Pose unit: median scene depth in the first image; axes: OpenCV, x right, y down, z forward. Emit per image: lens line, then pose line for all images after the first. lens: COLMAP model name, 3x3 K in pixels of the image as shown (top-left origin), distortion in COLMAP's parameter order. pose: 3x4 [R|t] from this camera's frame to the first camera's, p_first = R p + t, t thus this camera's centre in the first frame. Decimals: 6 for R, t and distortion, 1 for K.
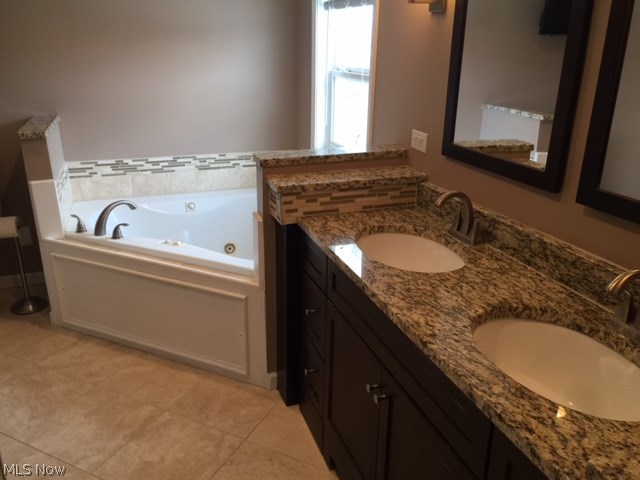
lens RADIAL K [[542.8, 0, 320.5], [0, 542.8, 235.4], [0, 0, 1]] dist [0.076229, -0.090625]
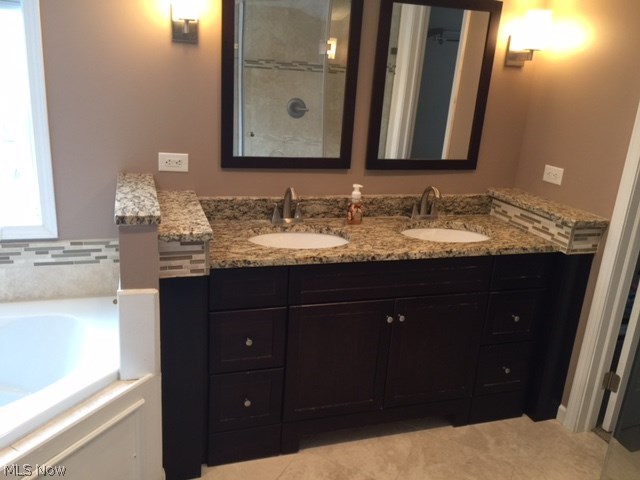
lens RADIAL K [[542.8, 0, 318.4], [0, 542.8, 239.3], [0, 0, 1]] dist [0.076229, -0.090625]
pose [[0.029431, -0.303468, 0.952387, -0.675256], [0.272693, 0.919095, 0.284434, -0.208391], [-0.961651, 0.251338, 0.109803, 0.533325]]
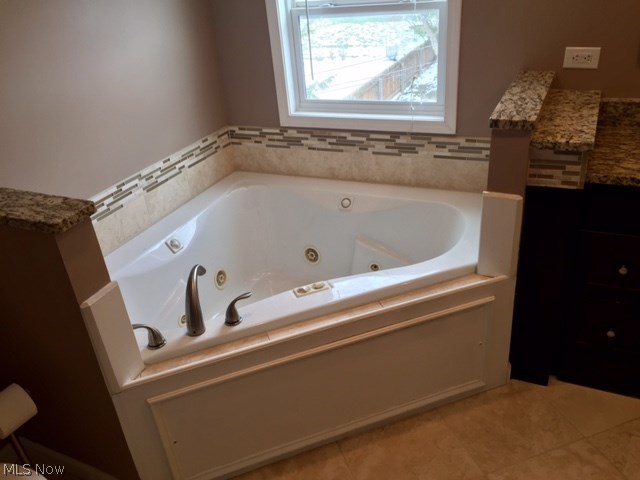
lens RADIAL K [[542.8, 0, 317.5], [0, 542.8, 242.6], [0, 0, 1]] dist [0.076229, -0.090625]
pose [[0.706848, -0.396372, 0.585880, -0.652878], [0.323366, 0.917711, 0.230738, -0.198827], [-0.629127, 0.026357, 0.776856, 0.455094]]
